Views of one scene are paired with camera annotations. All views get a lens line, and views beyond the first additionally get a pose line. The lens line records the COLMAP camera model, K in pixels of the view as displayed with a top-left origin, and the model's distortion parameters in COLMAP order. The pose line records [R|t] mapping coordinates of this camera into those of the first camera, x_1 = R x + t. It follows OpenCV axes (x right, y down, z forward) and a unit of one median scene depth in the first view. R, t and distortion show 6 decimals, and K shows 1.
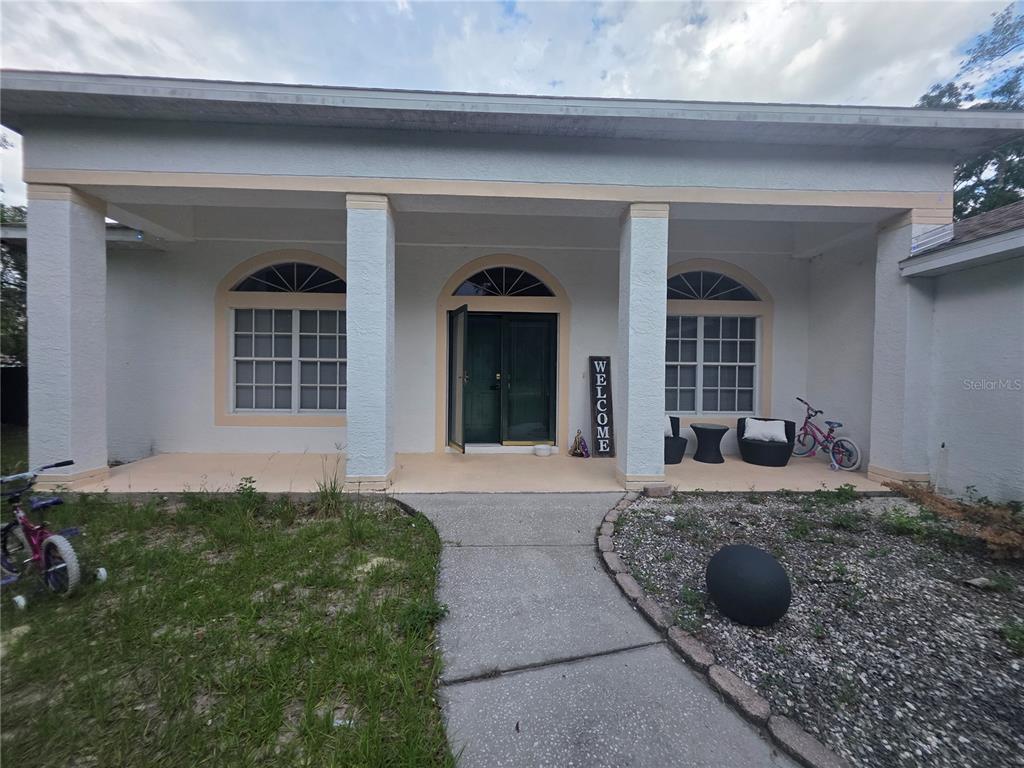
lens RADIAL K [[412.8, 0, 514.4], [0, 412.8, 381.7], [0, 0, 1]] dist [0.002443, -0.000143]
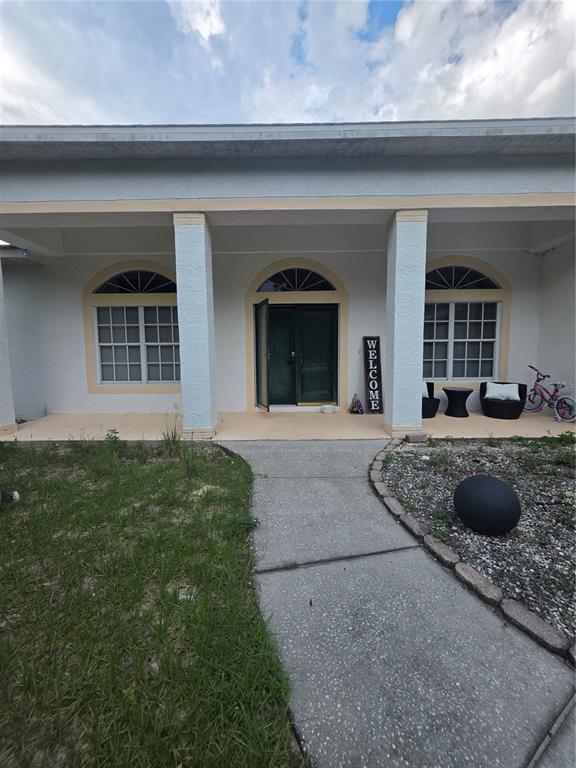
lens RADIAL K [[309.6, 0, 290.3], [0, 309.6, 385.1], [0, 0, 1]] dist [0.002443, -0.000143]
pose [[0.998458, -0.015275, -0.053377, 0.002335], [0.019080, 0.997257, 0.071515, 0.017367], [0.052138, -0.072424, 0.996010, 0.010812]]
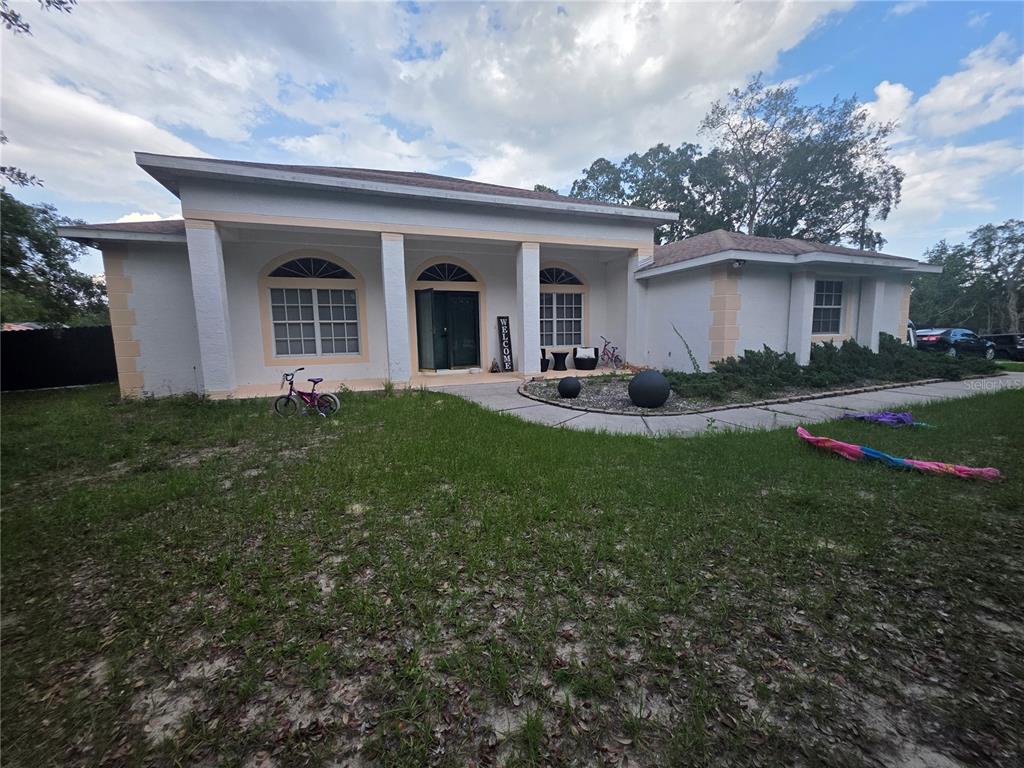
lens RADIAL K [[412.8, 0, 512.9], [0, 412.8, 391.3], [0, 0, 1]] dist [0.002443, -0.000143]
pose [[0.947093, -0.073436, 0.312444, -0.358264], [0.035786, 0.991564, 0.124579, 0.041405], [-0.318957, -0.106807, 0.941732, -0.778796]]
